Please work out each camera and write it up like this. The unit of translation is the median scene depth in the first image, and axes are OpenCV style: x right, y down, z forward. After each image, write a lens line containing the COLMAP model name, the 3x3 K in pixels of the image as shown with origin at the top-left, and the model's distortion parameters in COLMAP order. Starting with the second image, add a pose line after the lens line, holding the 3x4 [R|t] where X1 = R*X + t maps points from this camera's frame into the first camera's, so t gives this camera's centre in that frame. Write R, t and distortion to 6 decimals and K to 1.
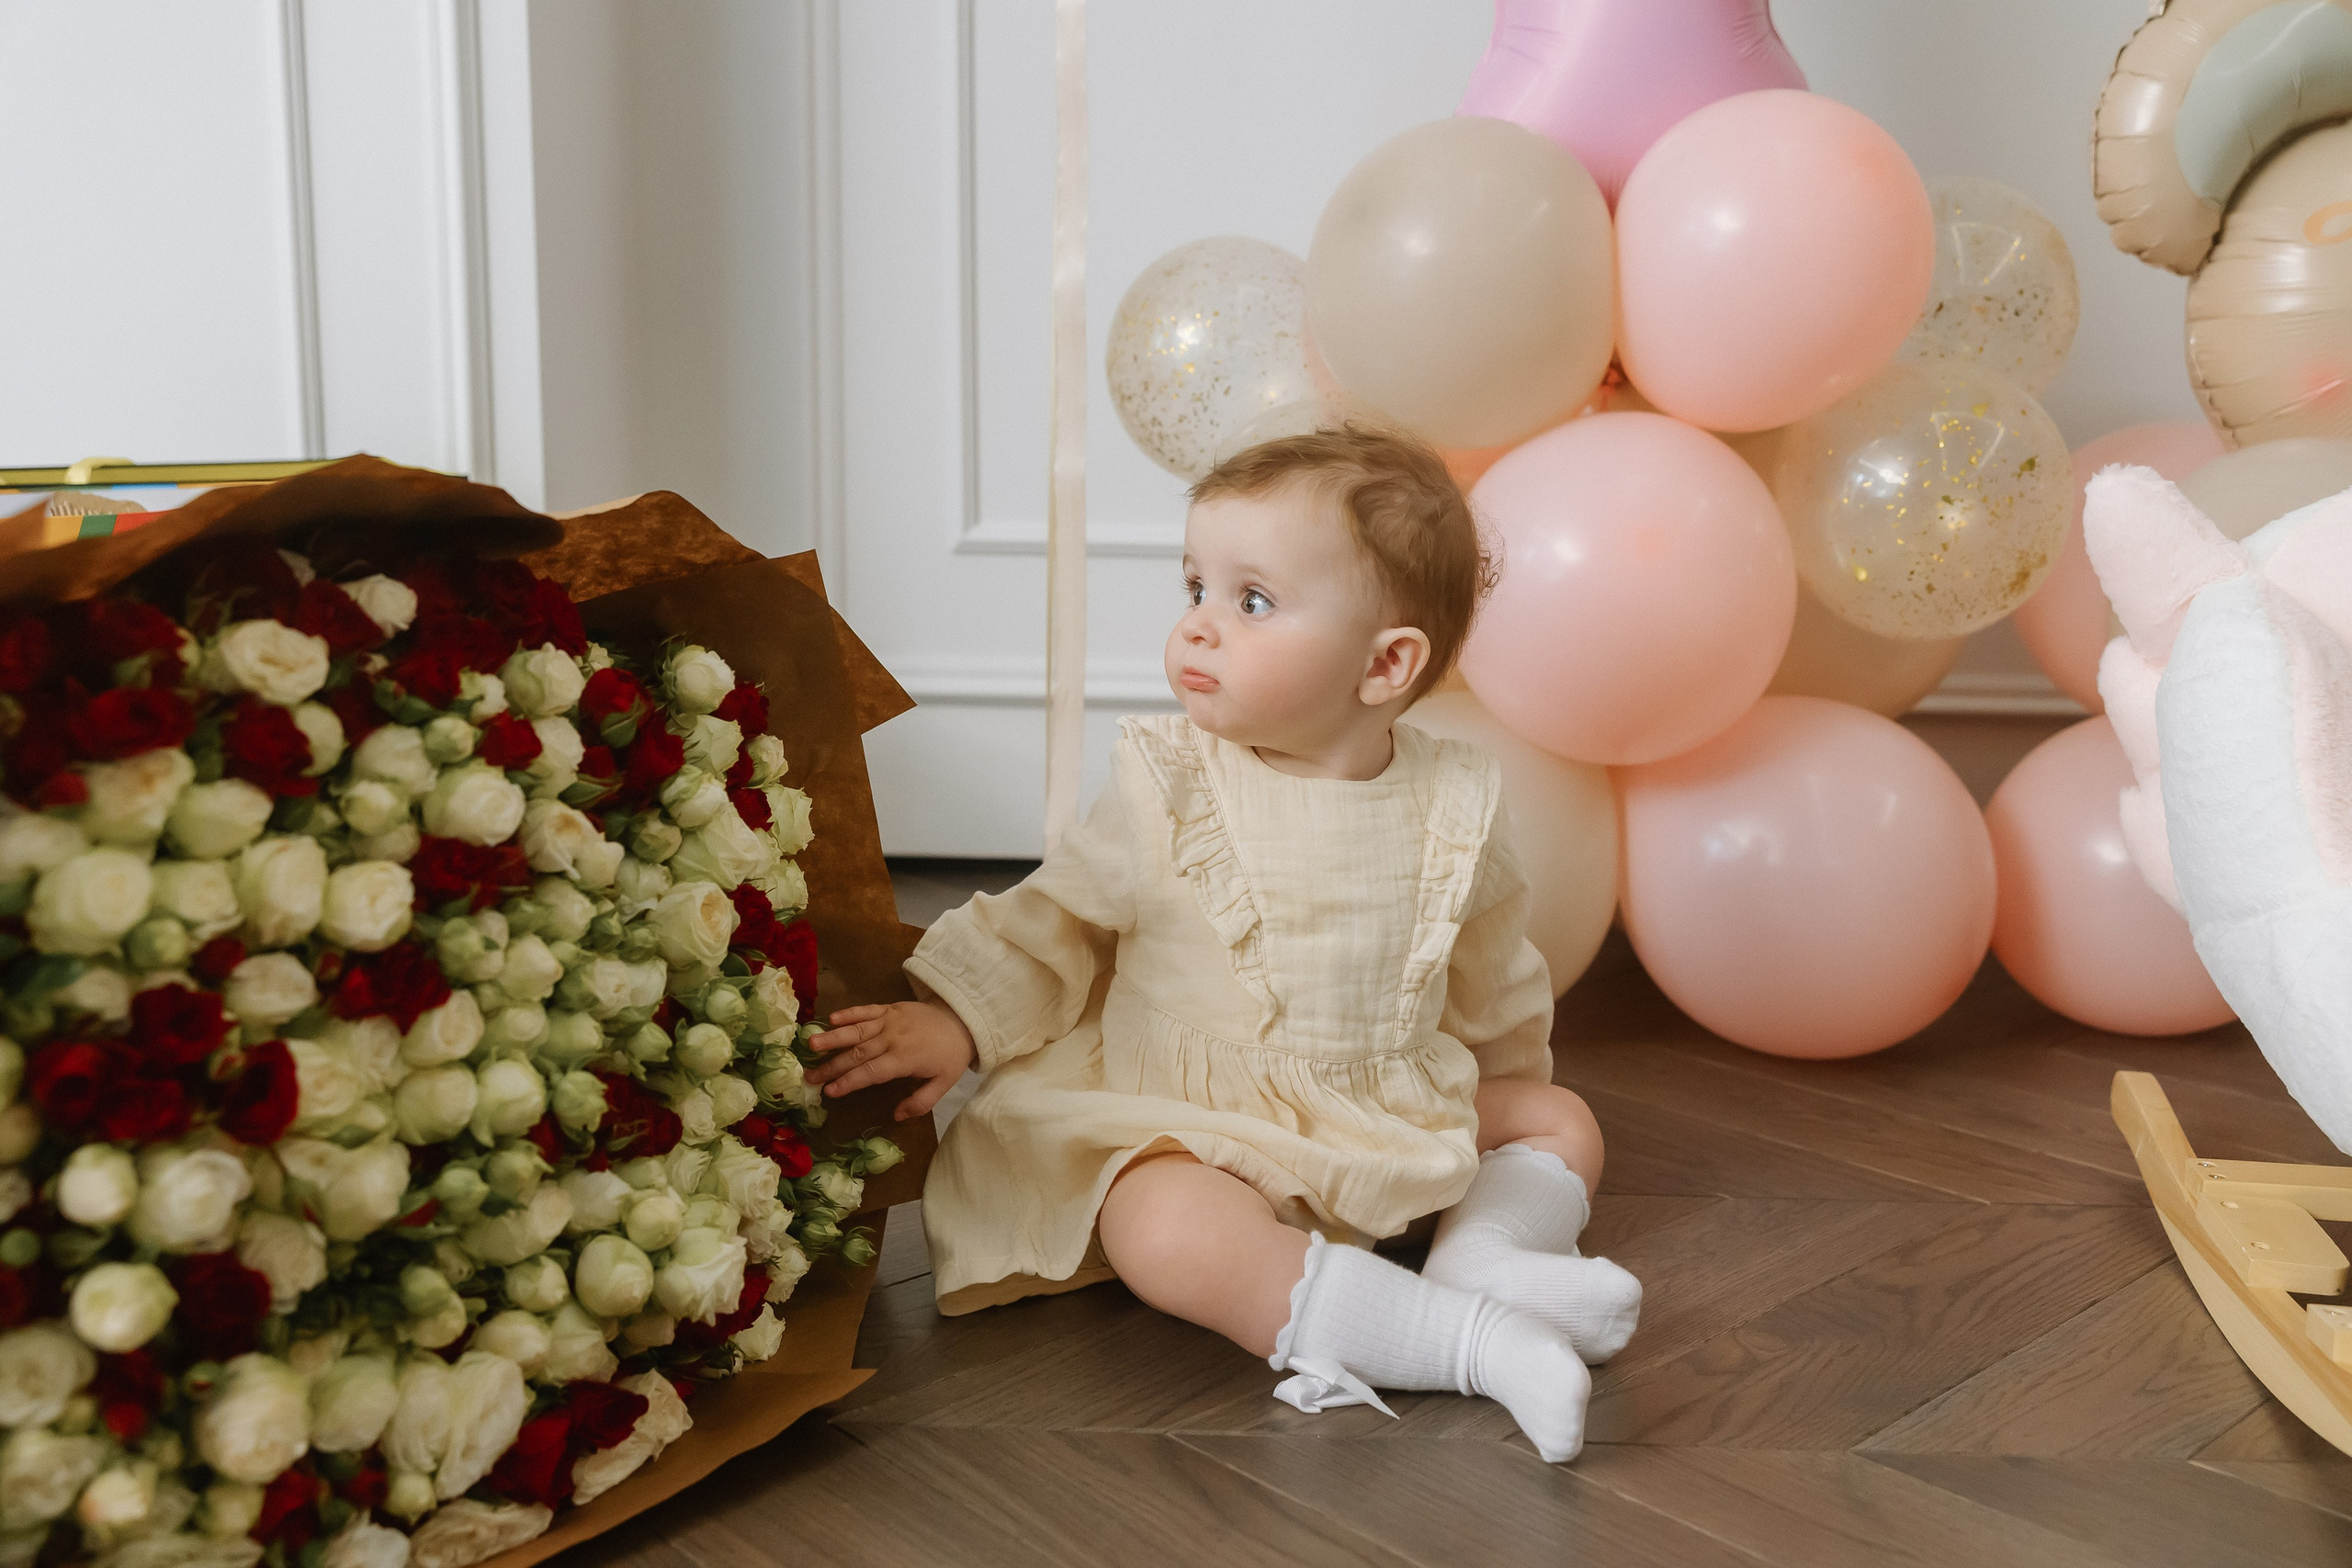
lens RADIAL K [[2367.2, 0, 1176.0], [0, 2367.2, 784.0], [0, 0, 1]] dist [0.003040, 0.001831]
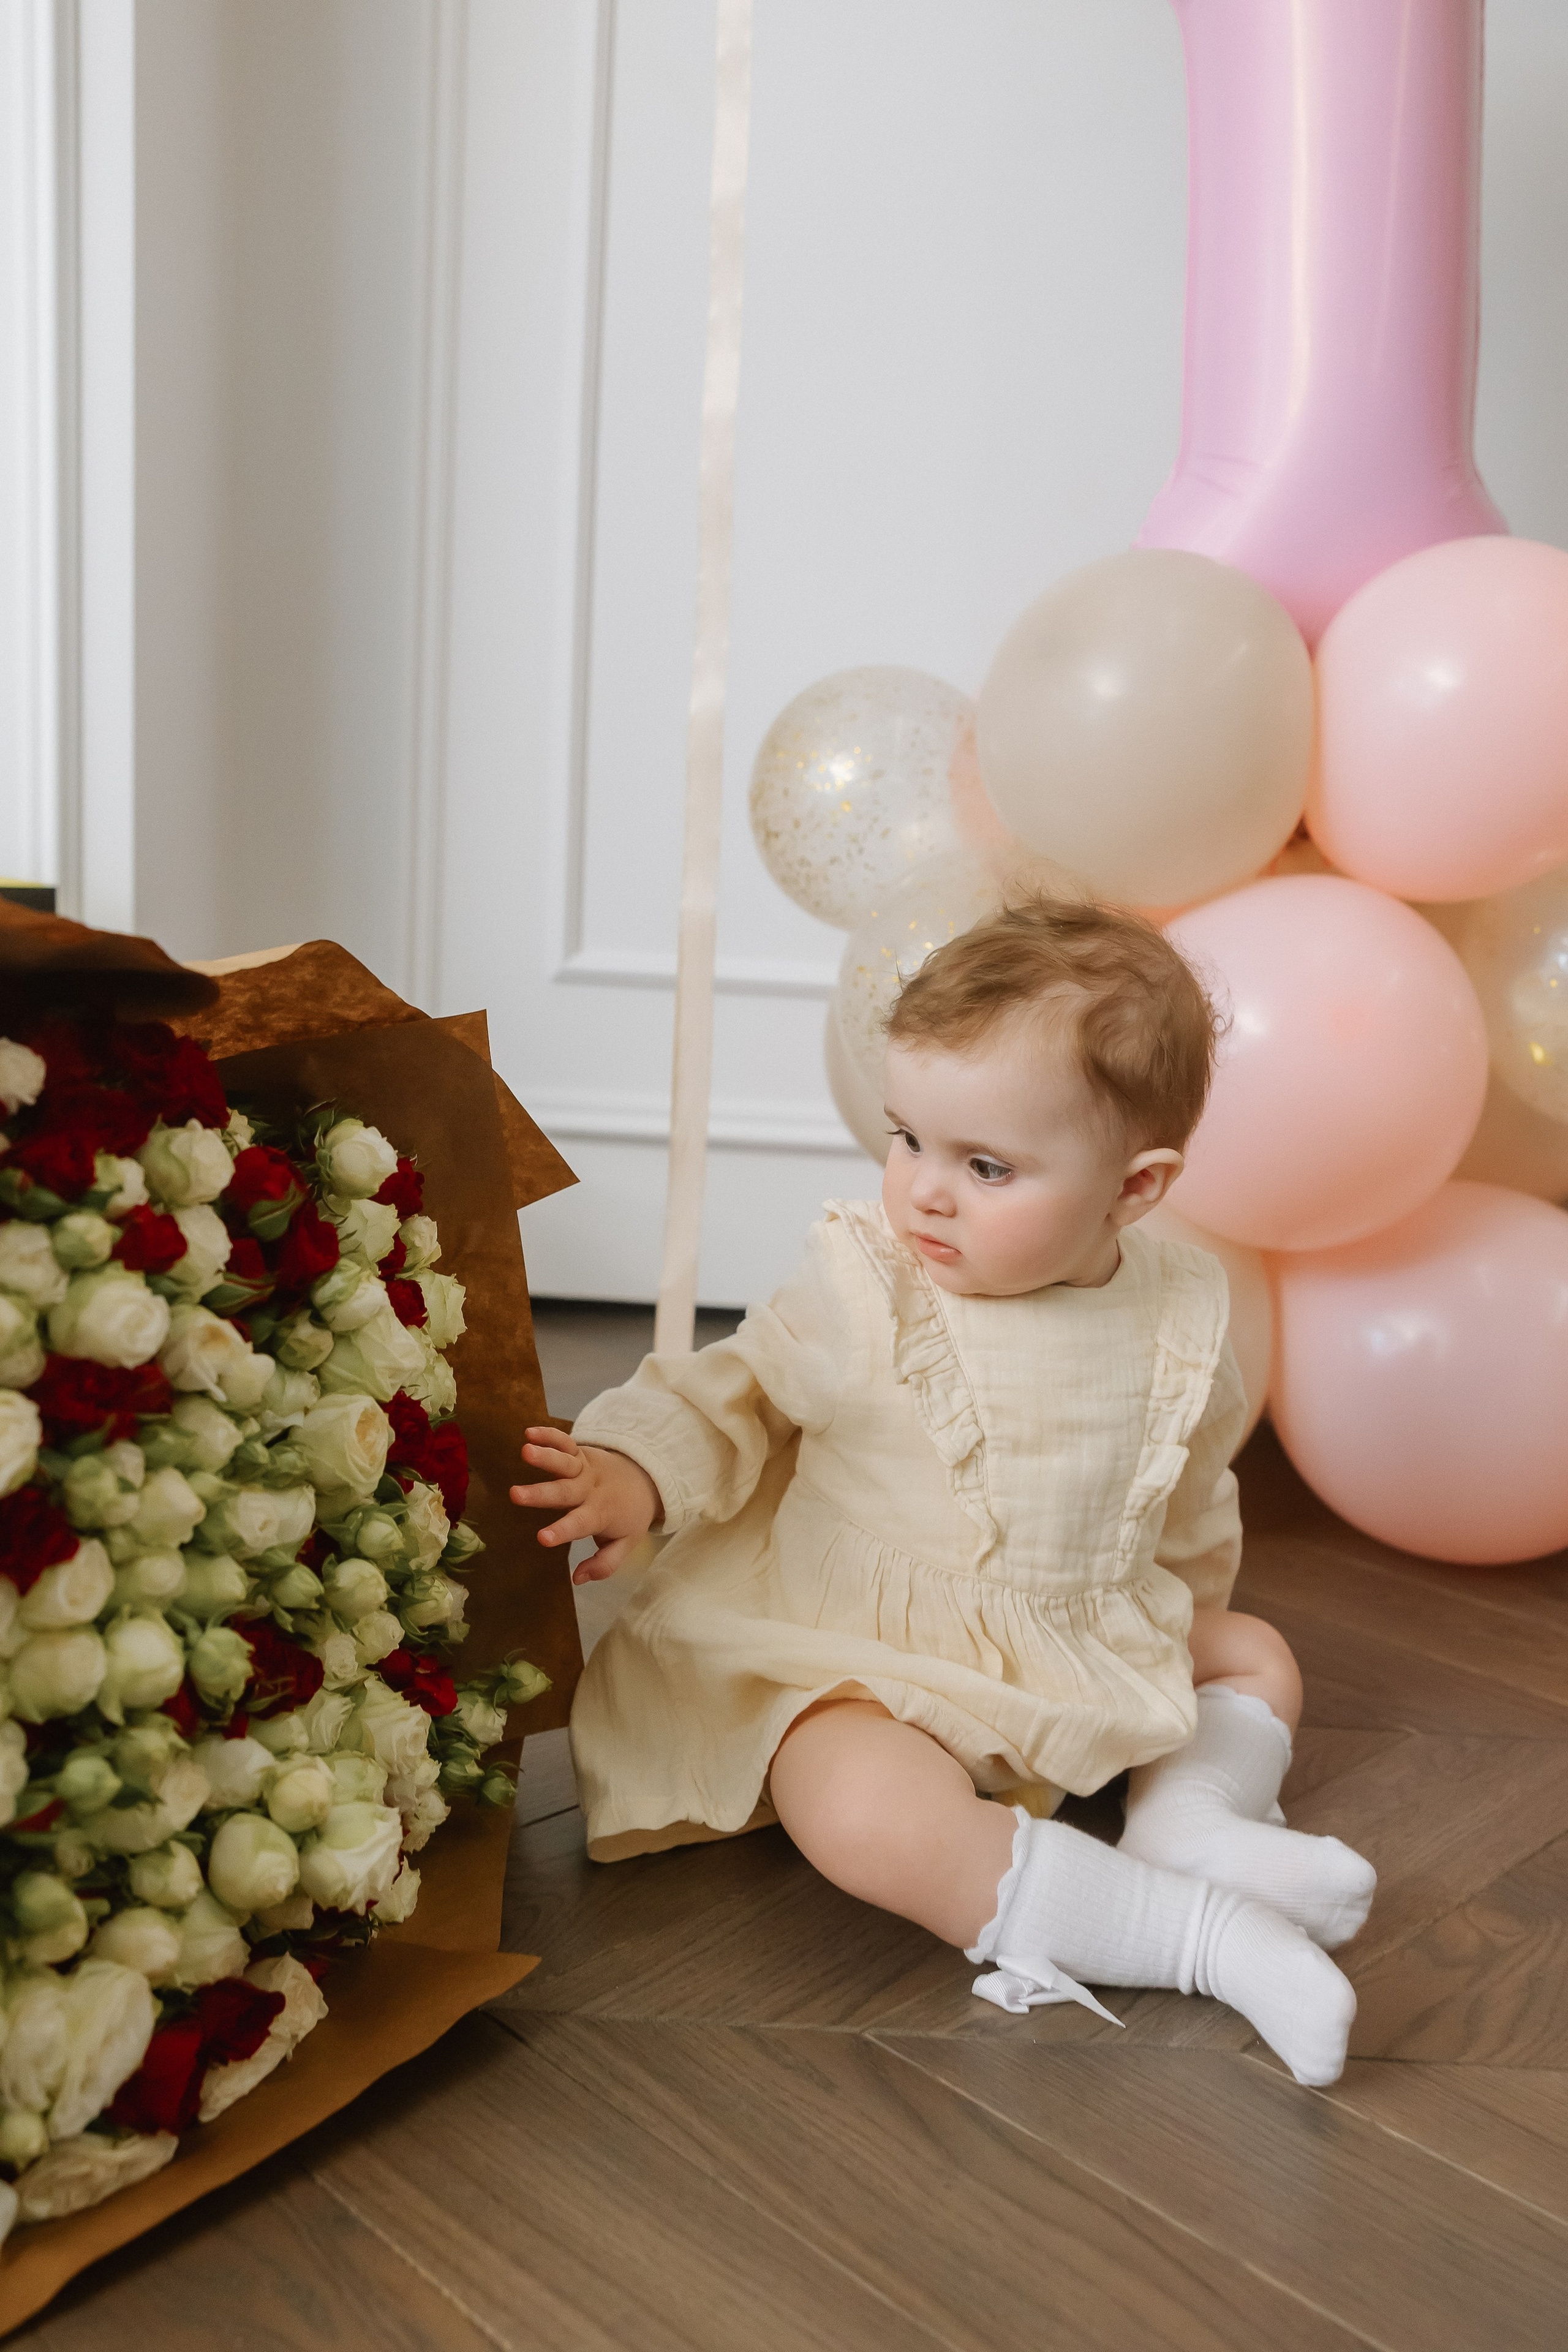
lens RADIAL K [[2240.0, 0, 743.6], [0, 2240.0, 1256.7], [0, 0, 1]] dist [-0.019212, 0.000926]
pose [[0.998839, 0.036644, 0.031287, -0.089726], [-0.037736, 0.998673, 0.035060, -0.045445], [-0.029960, -0.036200, 0.998895, 0.185282]]
